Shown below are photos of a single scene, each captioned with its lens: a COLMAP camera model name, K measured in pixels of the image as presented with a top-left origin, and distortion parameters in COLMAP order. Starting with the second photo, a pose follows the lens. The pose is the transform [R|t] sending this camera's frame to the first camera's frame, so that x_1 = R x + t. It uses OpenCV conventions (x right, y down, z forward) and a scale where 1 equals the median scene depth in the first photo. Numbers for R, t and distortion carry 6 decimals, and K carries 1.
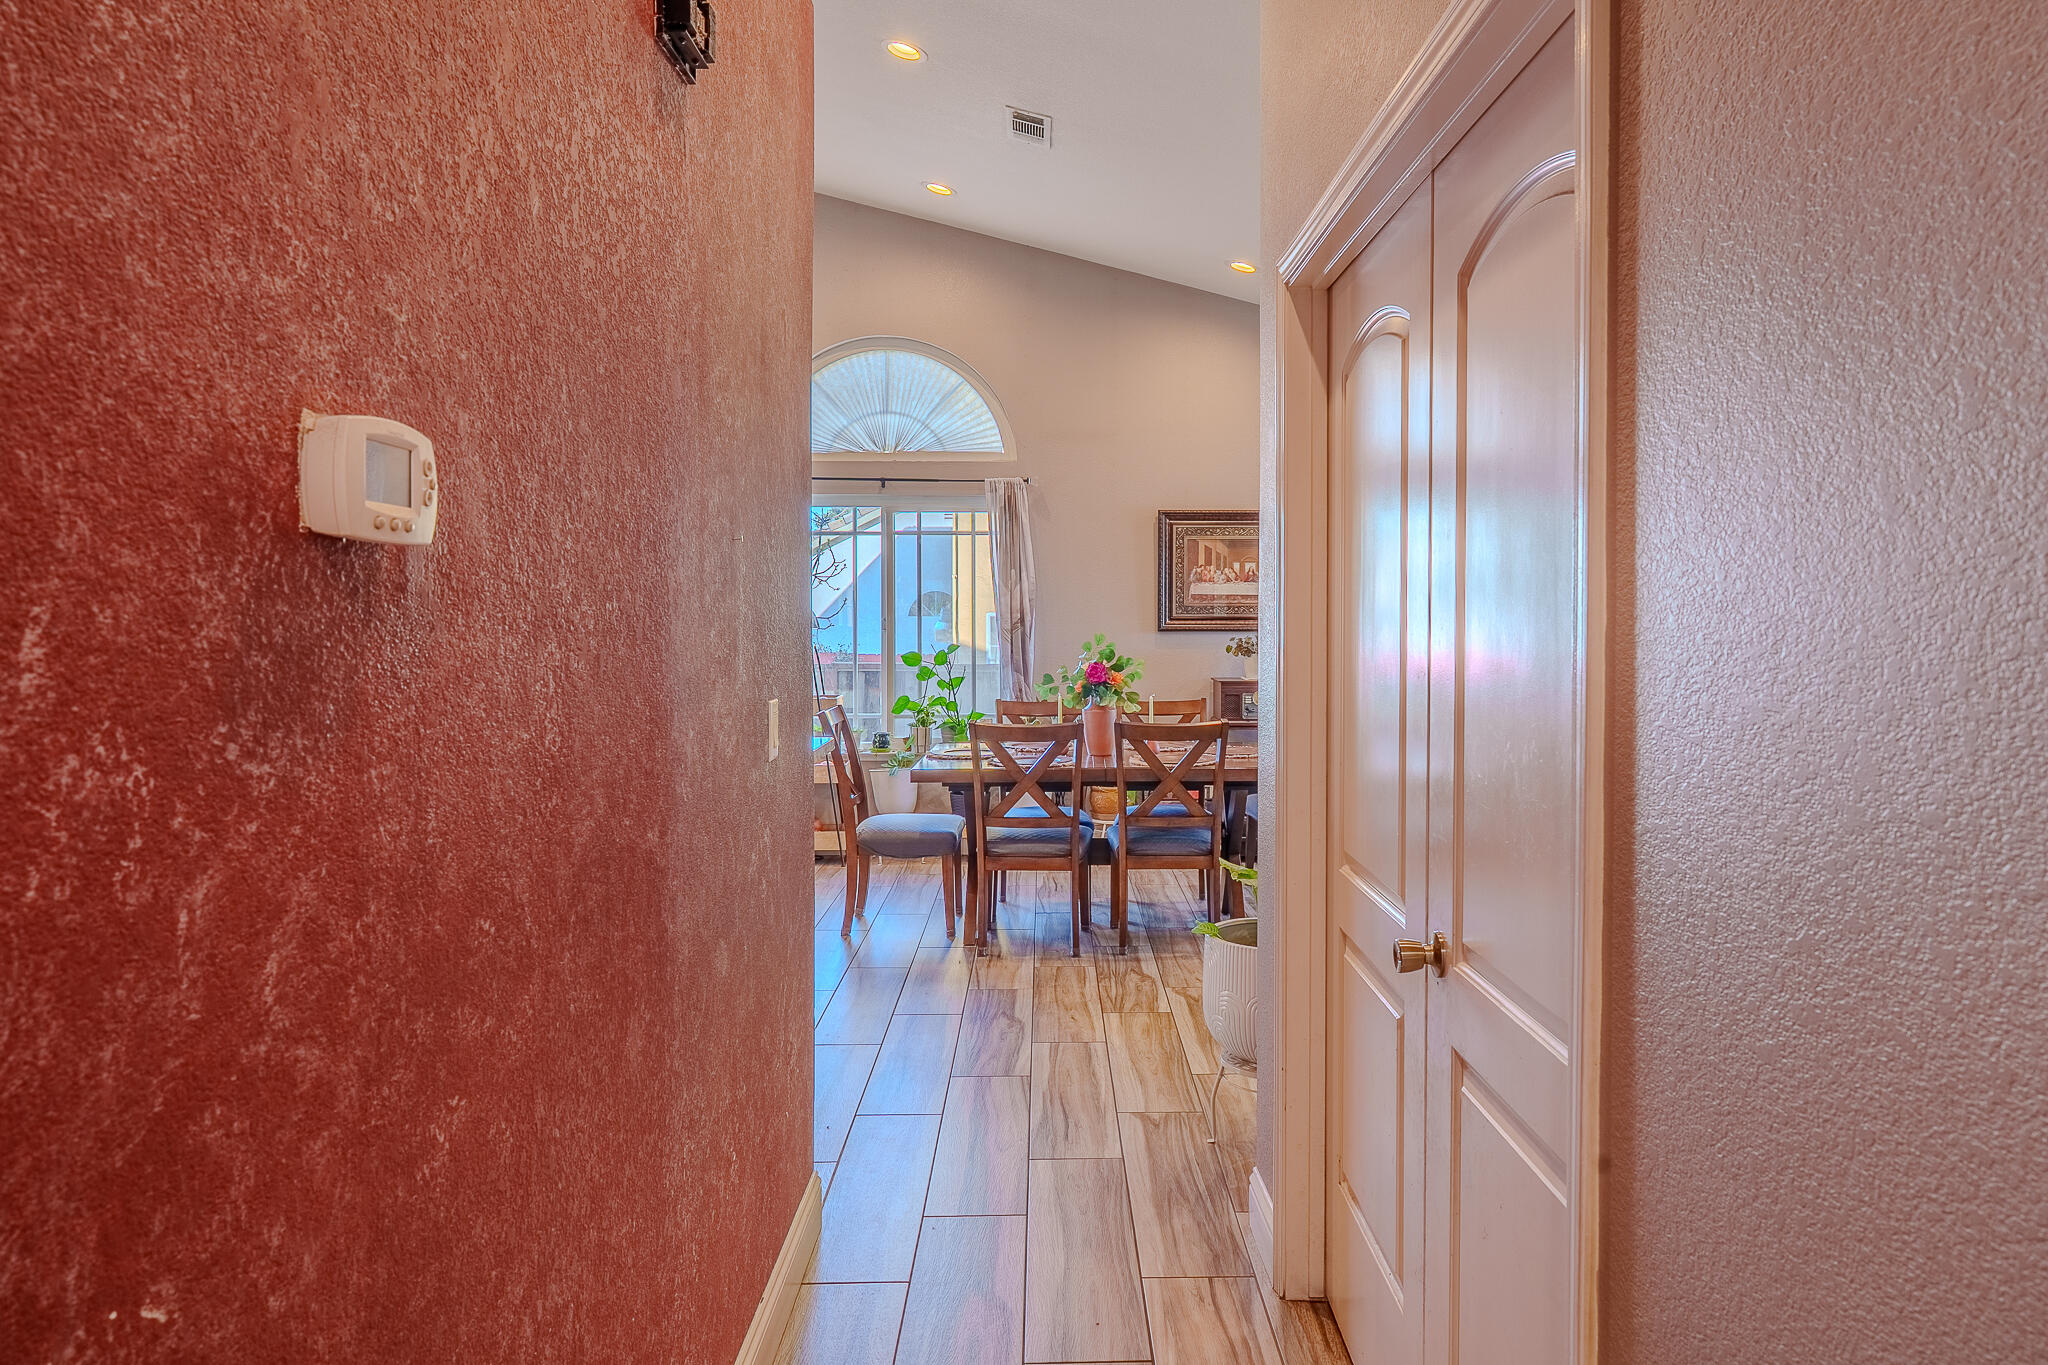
lens RADIAL K [[1402.4, 0, 1055.2], [0, 1402.4, 653.9], [0, 0, 1]] dist [-0.001253, 0.001236]
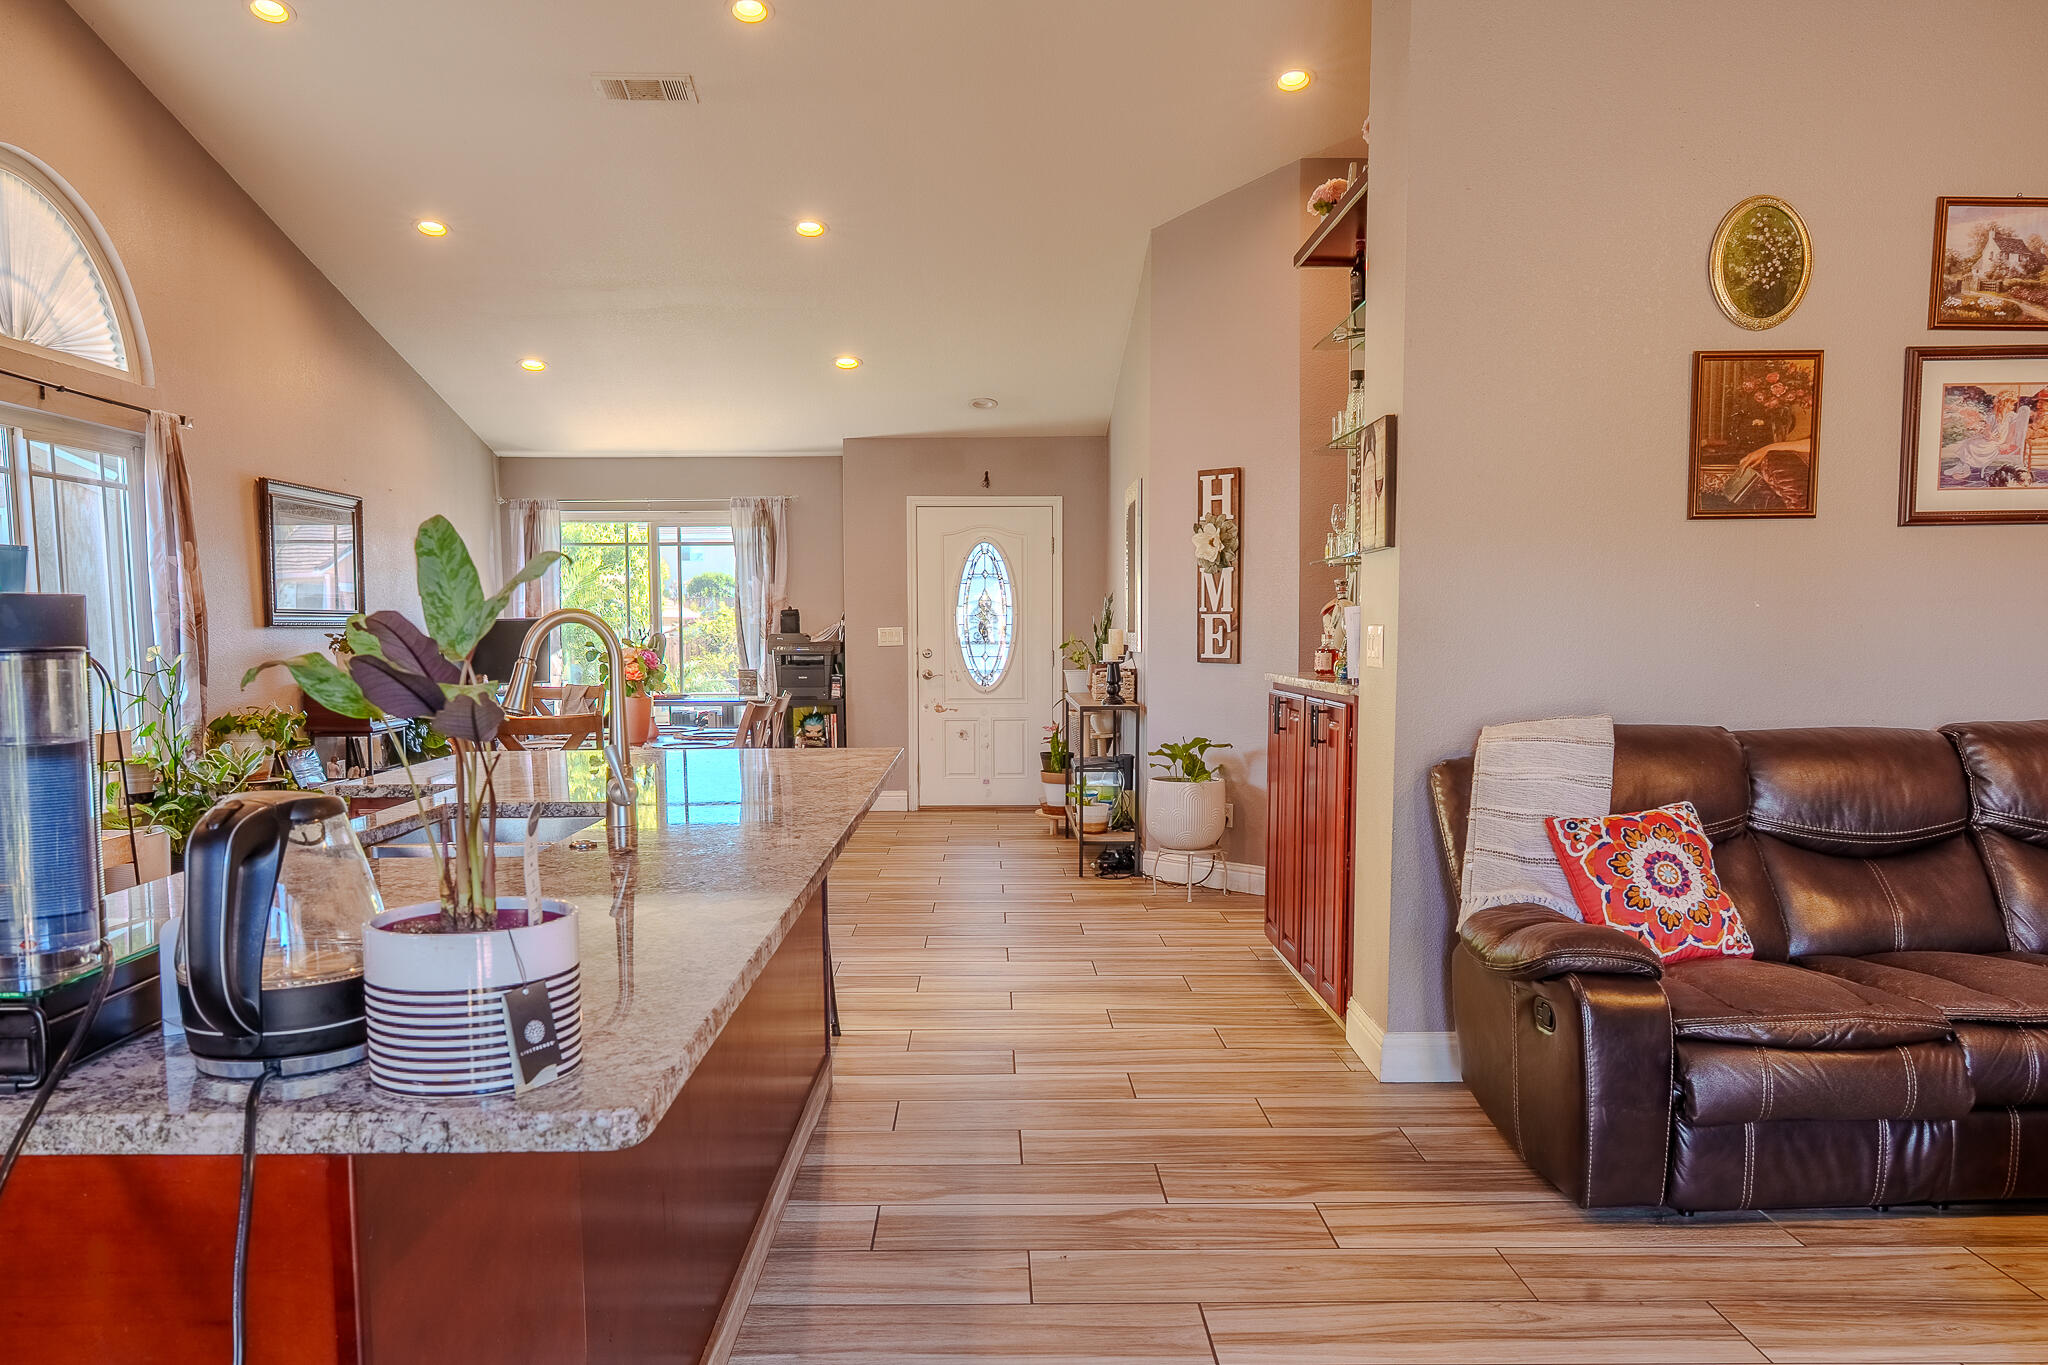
lens RADIAL K [[1500.3, 0, 992.9], [0, 1500.3, 760.6], [0, 0, 1]] dist [-0.003415, 0.001413]
pose [[0.002689, -0.091074, 0.995841, -1.451671], [0.032425, 0.995328, 0.090939, -0.007243], [-0.999471, 0.032045, 0.005629, 1.025310]]
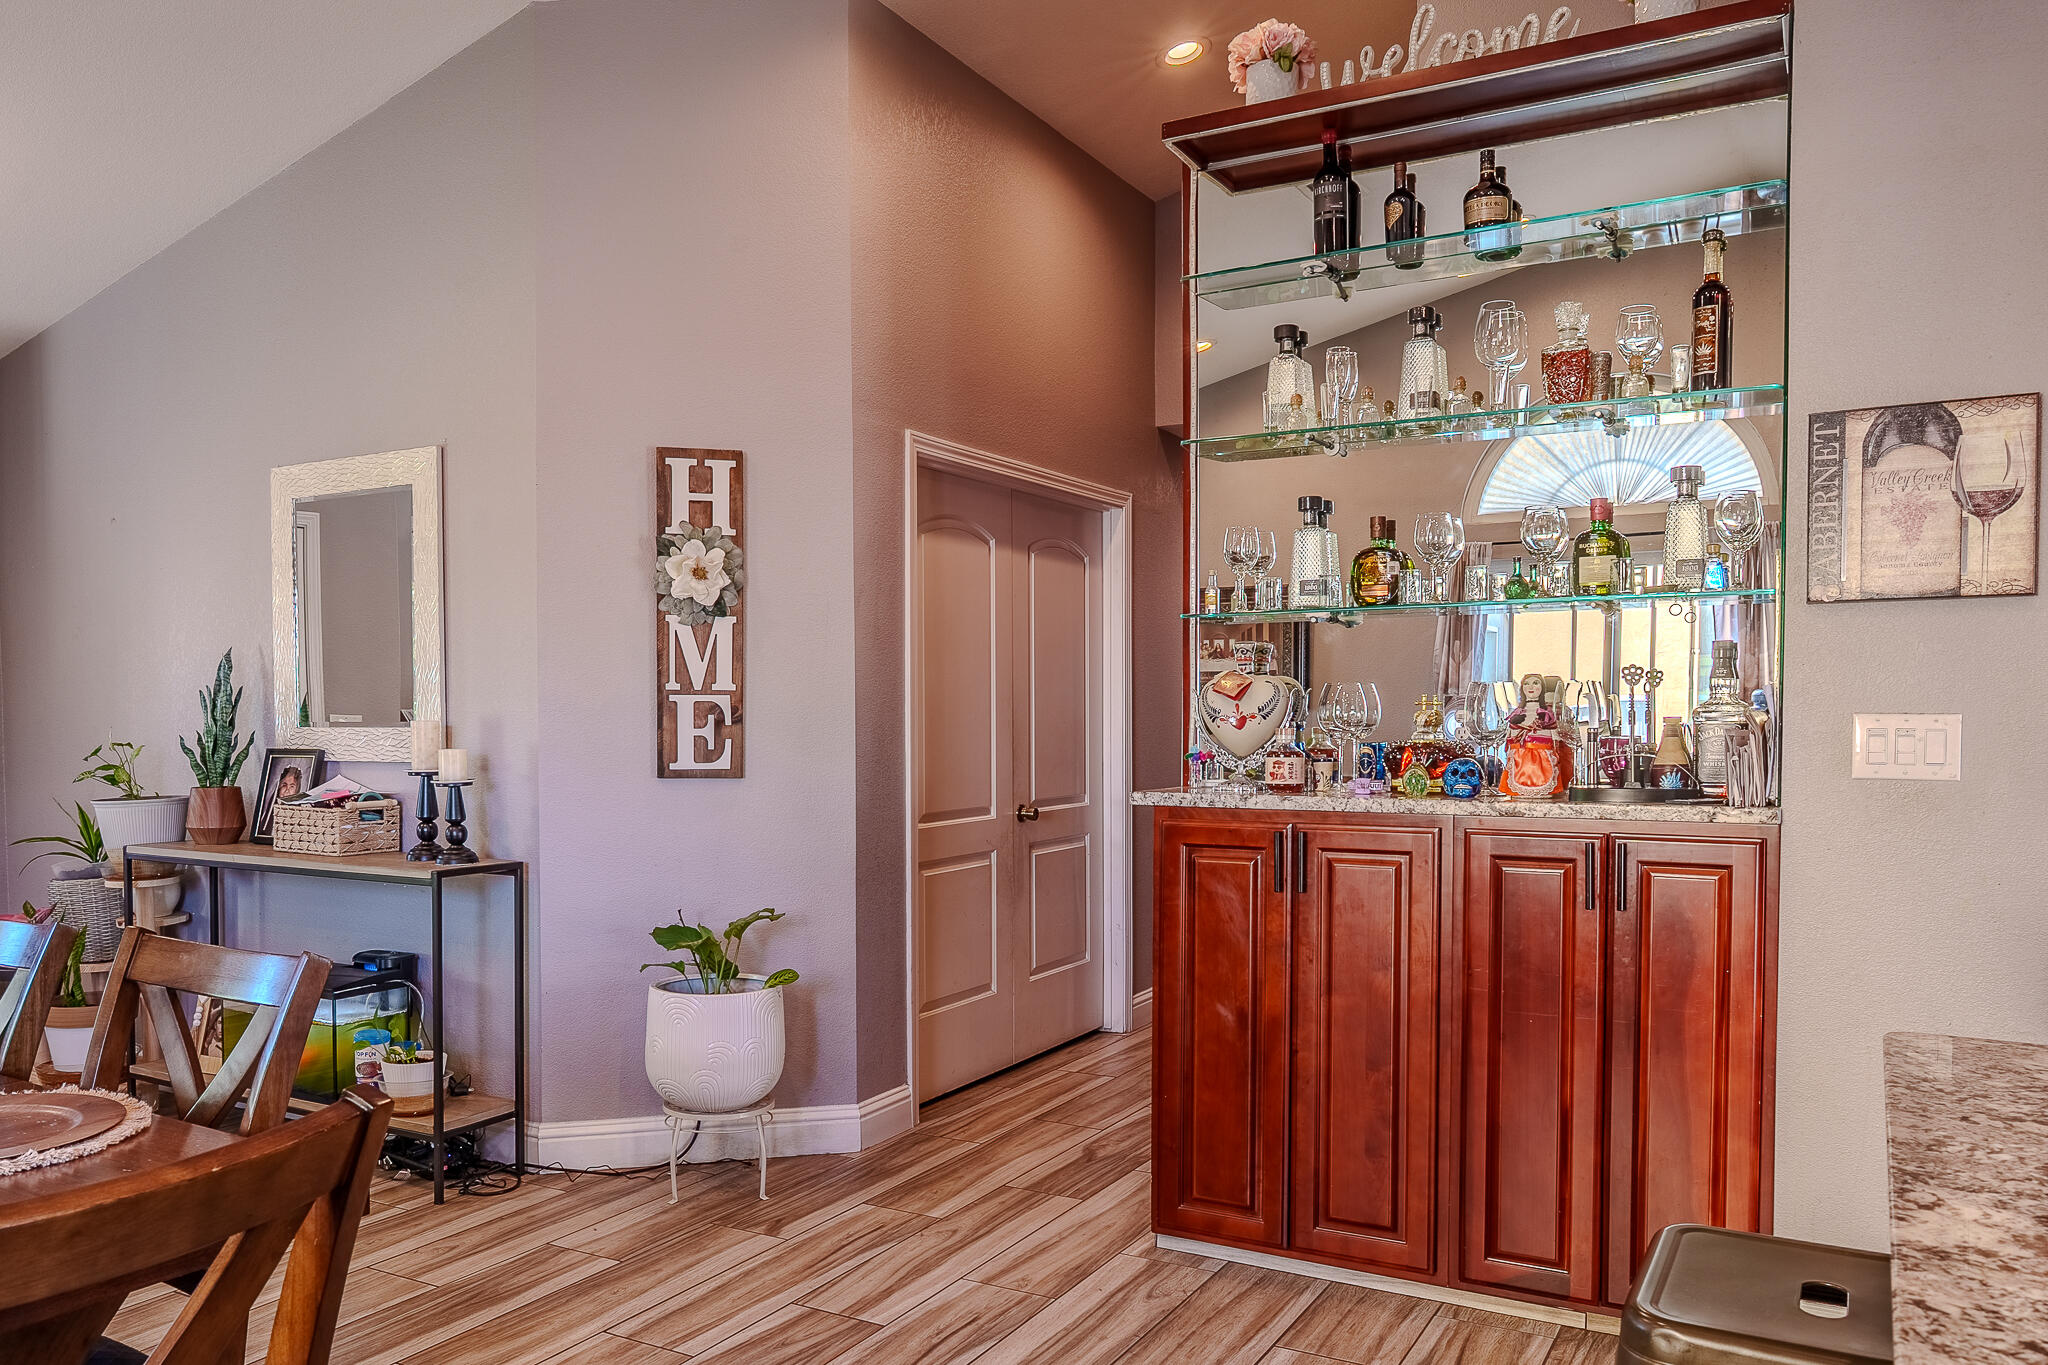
lens RADIAL K [[1533.6, 0, 940.1], [0, 1533.6, 768.6], [0, 0, 1]] dist [-0.002643, 0.000505]
pose [[-0.854995, -0.020126, 0.518246, -0.463438], [0.015313, 0.997832, 0.064013, -0.022769], [-0.518411, 0.062667, -0.852832, 1.537794]]
